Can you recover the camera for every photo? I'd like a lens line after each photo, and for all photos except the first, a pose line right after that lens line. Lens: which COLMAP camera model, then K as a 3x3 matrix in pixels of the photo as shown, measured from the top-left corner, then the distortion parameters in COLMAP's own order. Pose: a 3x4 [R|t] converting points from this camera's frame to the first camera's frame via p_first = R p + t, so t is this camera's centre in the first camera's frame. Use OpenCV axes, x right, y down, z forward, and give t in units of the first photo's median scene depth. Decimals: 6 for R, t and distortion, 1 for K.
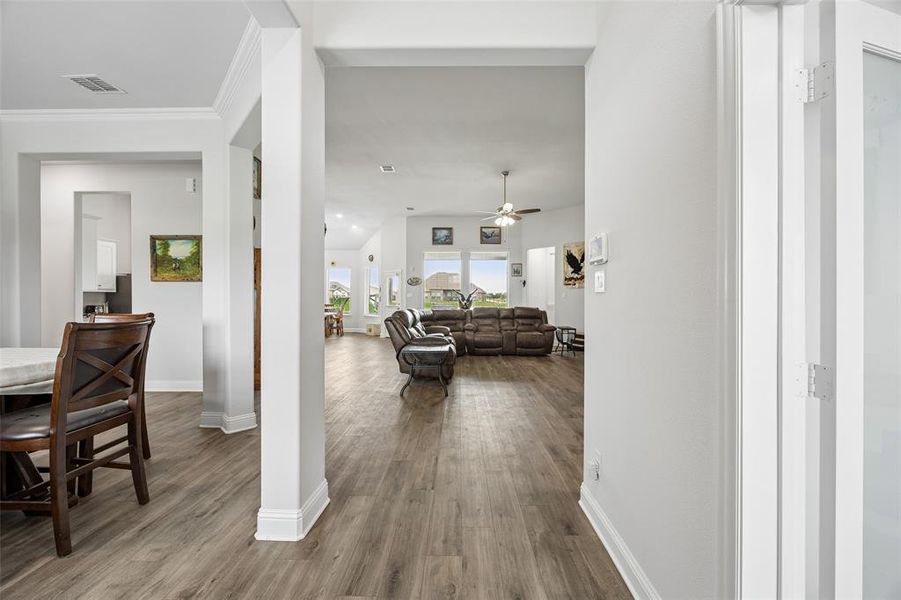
lens RADIAL K [[343.2, 0, 447.1], [0, 343.2, 299.5], [0, 0, 1]] dist [-0.003221, -0.000157]
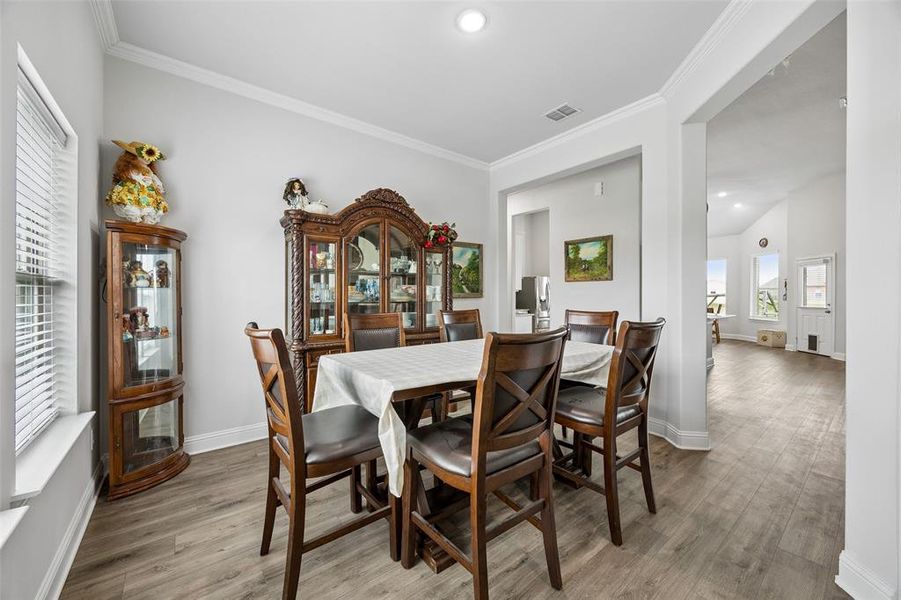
lens RADIAL K [[343.2, 0, 447.1], [0, 343.2, 299.5], [0, 0, 1]] dist [-0.003221, -0.000157]
pose [[0.625106, 0.008602, -0.780493, -0.216996], [-0.003047, 0.999959, 0.008580, -0.002586], [0.780534, -0.002986, 0.625106, -0.021775]]
